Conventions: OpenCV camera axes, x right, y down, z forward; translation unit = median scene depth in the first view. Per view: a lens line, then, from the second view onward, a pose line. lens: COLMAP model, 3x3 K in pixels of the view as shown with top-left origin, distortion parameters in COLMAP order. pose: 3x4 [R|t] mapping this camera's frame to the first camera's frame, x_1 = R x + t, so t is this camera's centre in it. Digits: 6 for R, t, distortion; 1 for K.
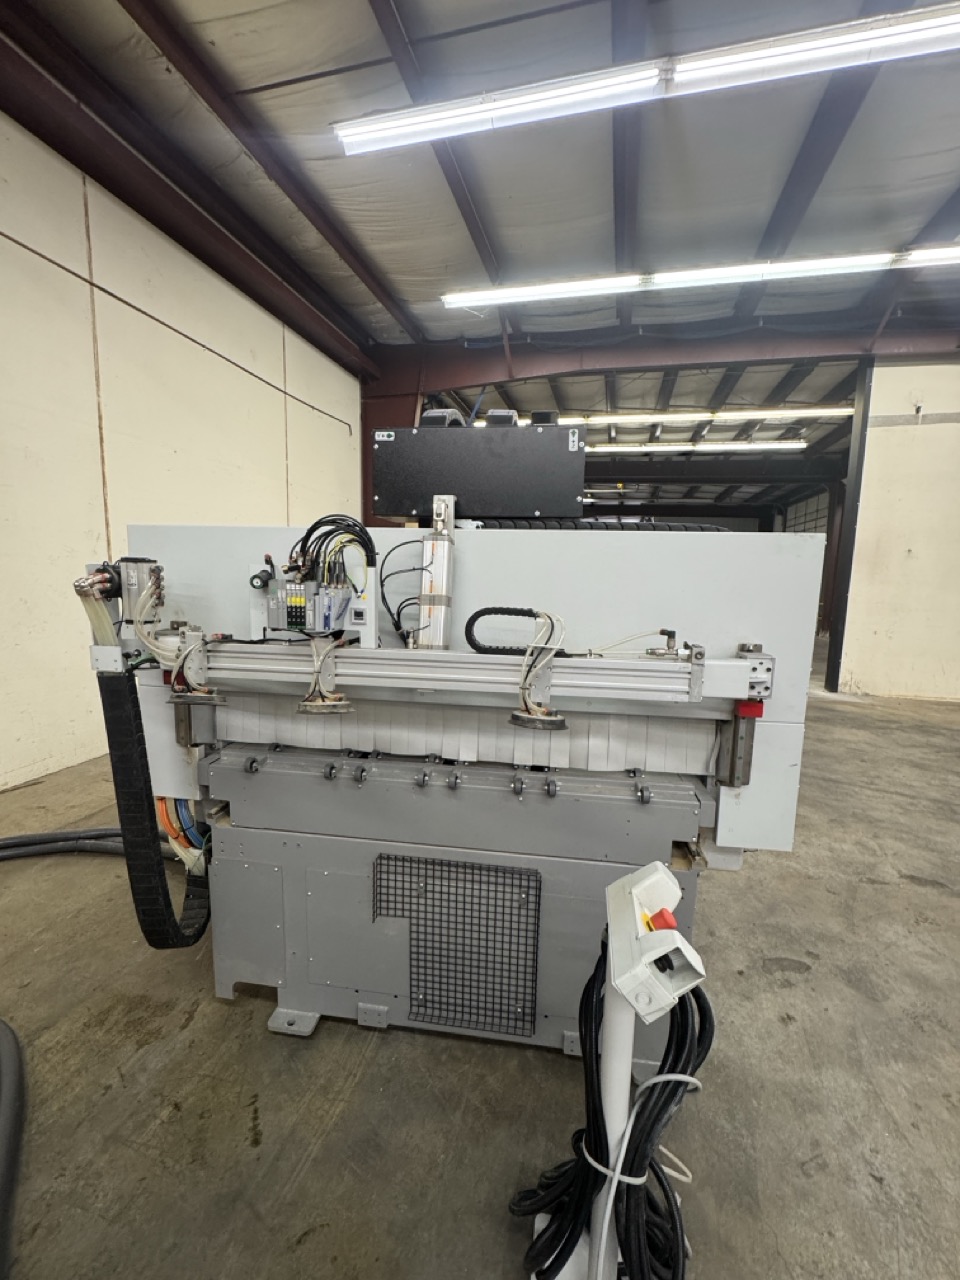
lens RADIAL K [[510.9, 0, 481.2], [0, 510.9, 637.3], [0, 0, 1]] dist [-0.004320, 0.000288]
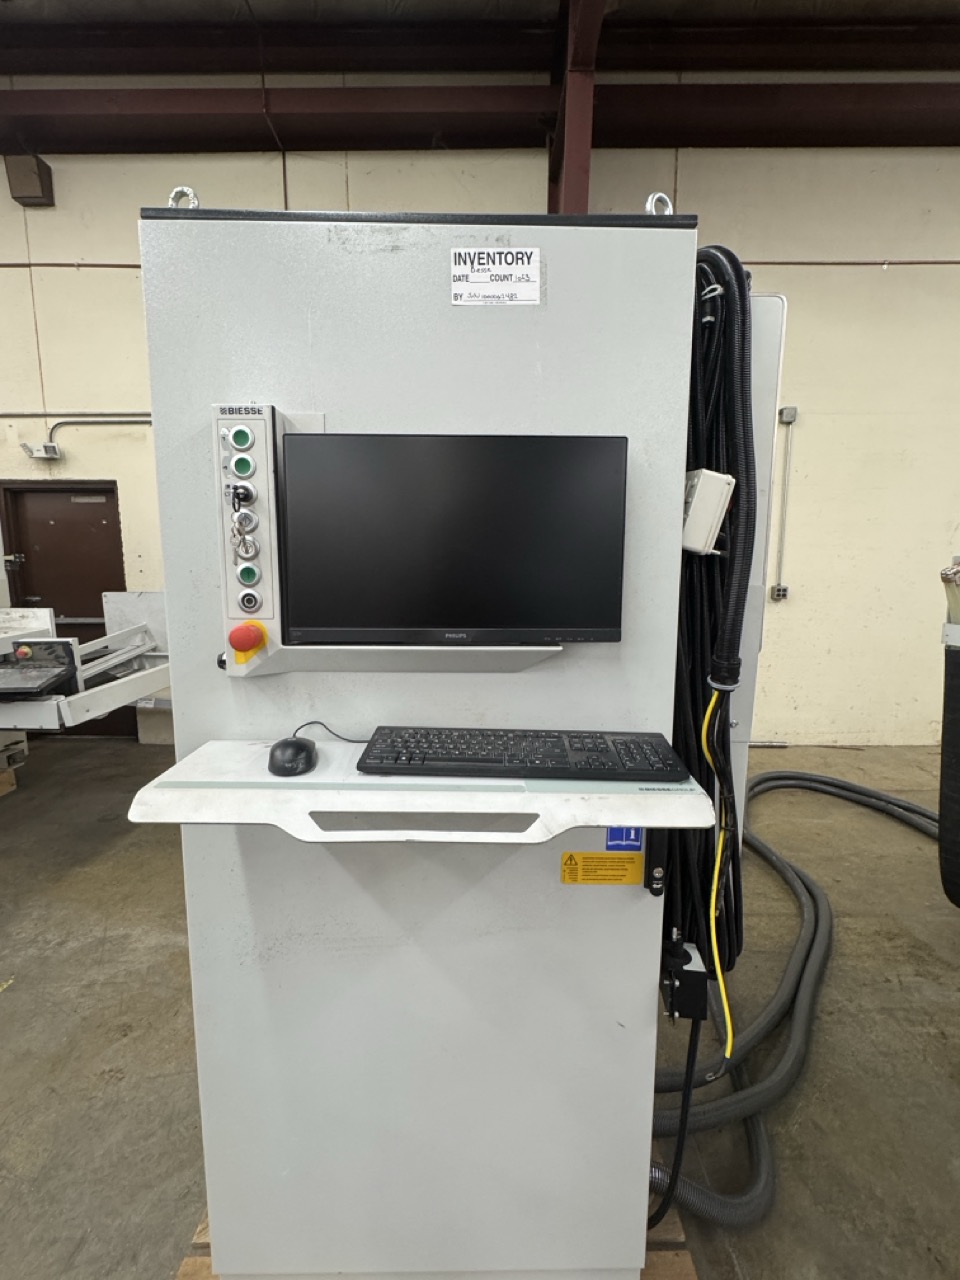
lens RADIAL K [[565.4, 0, 483.3], [0, 565.4, 637.8], [0, 0, 1]] dist [-0.001493, -0.001133]
pose [[0.251413, 0.116250, -0.960873, 0.150700], [-0.114140, 0.989395, 0.089836, 0.032158], [0.961126, 0.087089, 0.262015, -0.238741]]
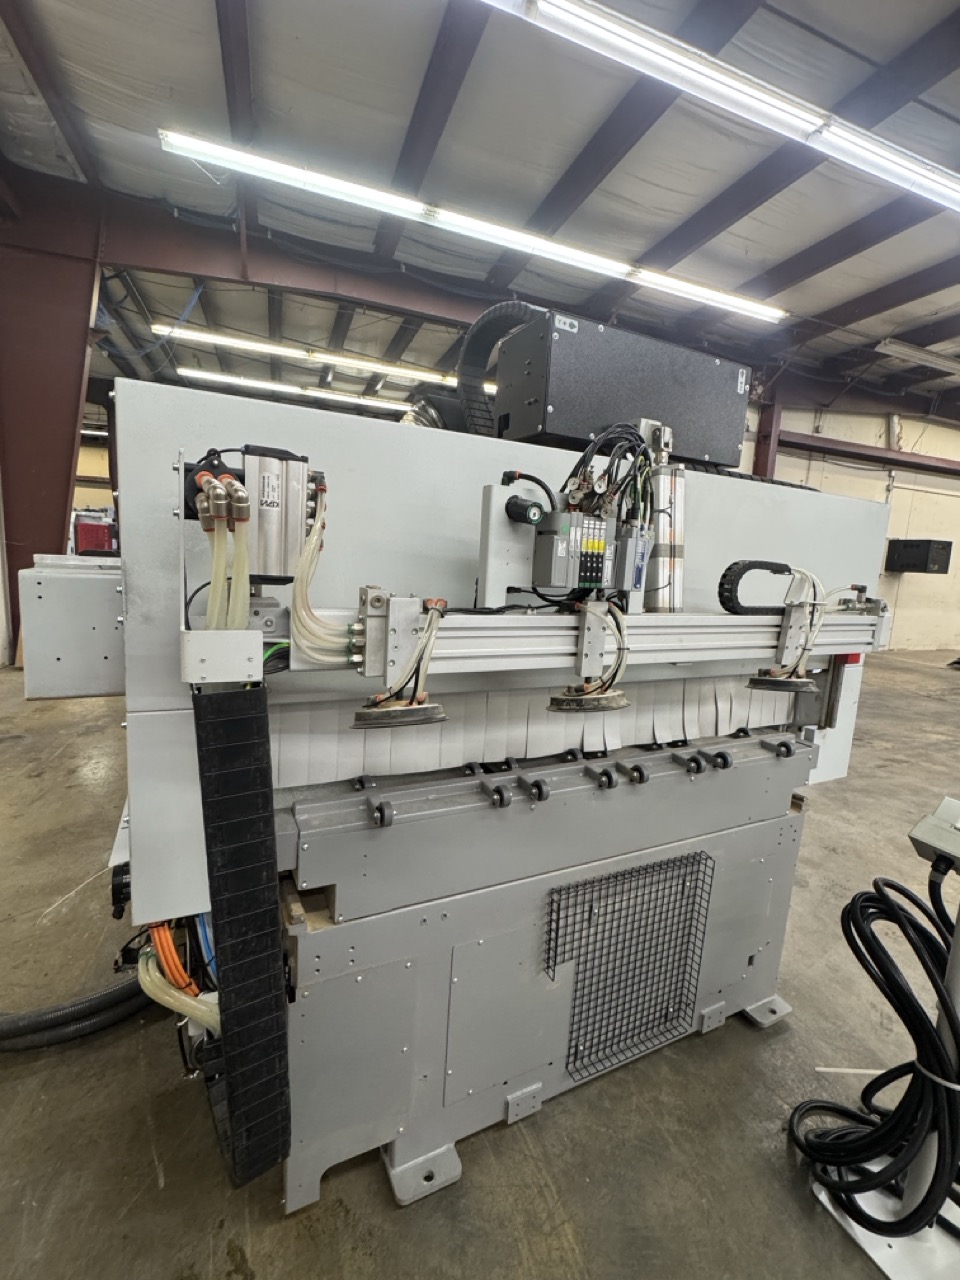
lens RADIAL K [[565.4, 0, 478.6], [0, 565.4, 636.2], [0, 0, 1]] dist [-0.001493, -0.001133]
pose [[0.825969, -0.056921, 0.560835, -0.496680], [0.033816, 0.998100, 0.051499, 0.002398], [-0.562701, -0.023571, 0.826325, 0.255124]]
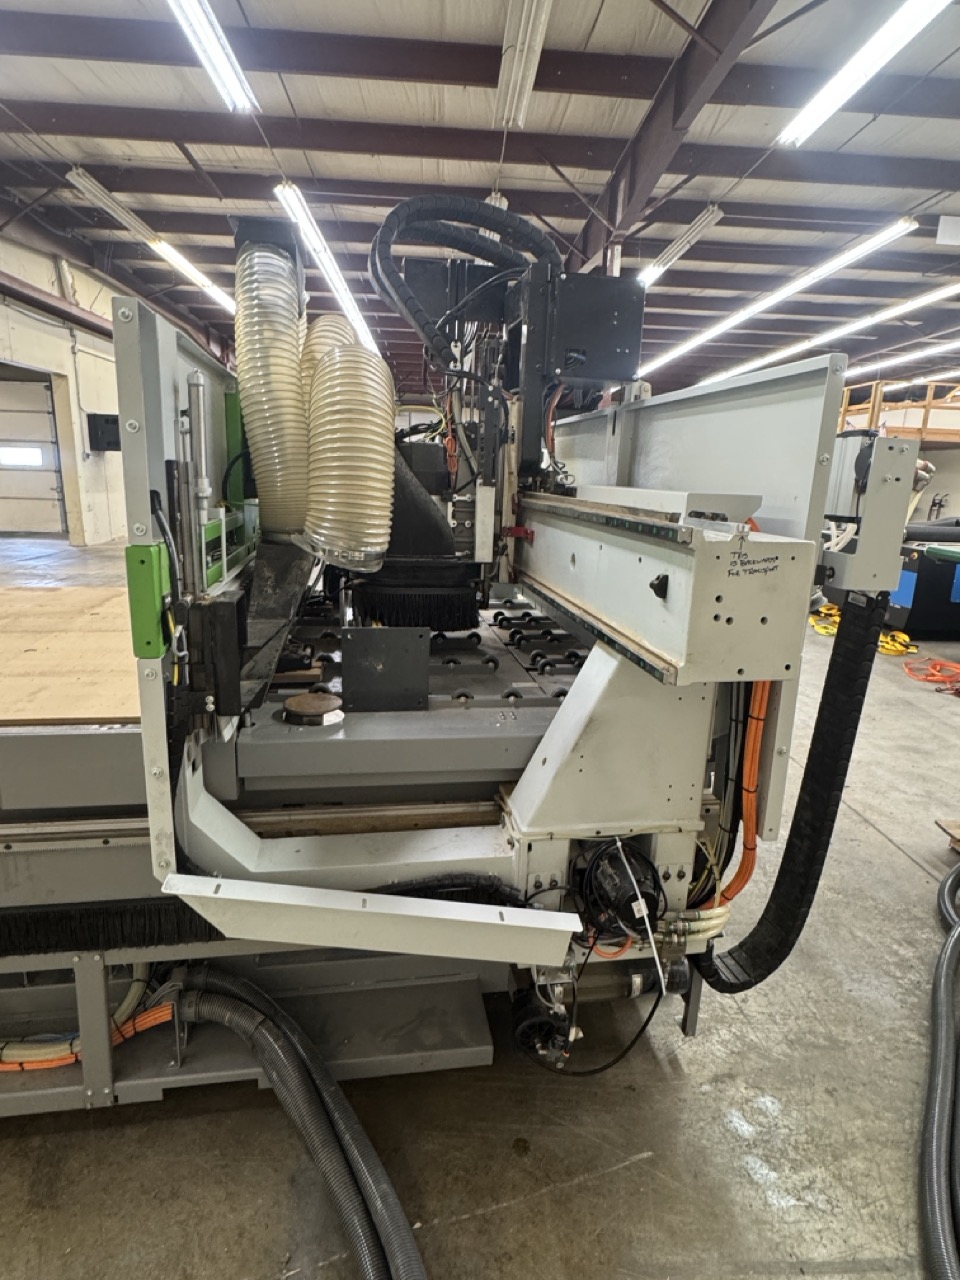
lens RADIAL K [[697.6, 0, 475.2], [0, 697.6, 642.9], [0, 0, 1]] dist [0.003685, 0.000249]
pose [[-0.294329, -0.261802, 0.919146, -0.918414], [0.081733, 0.951329, 0.297141, -0.132702], [-0.952203, 0.162581, -0.258606, 1.126104]]
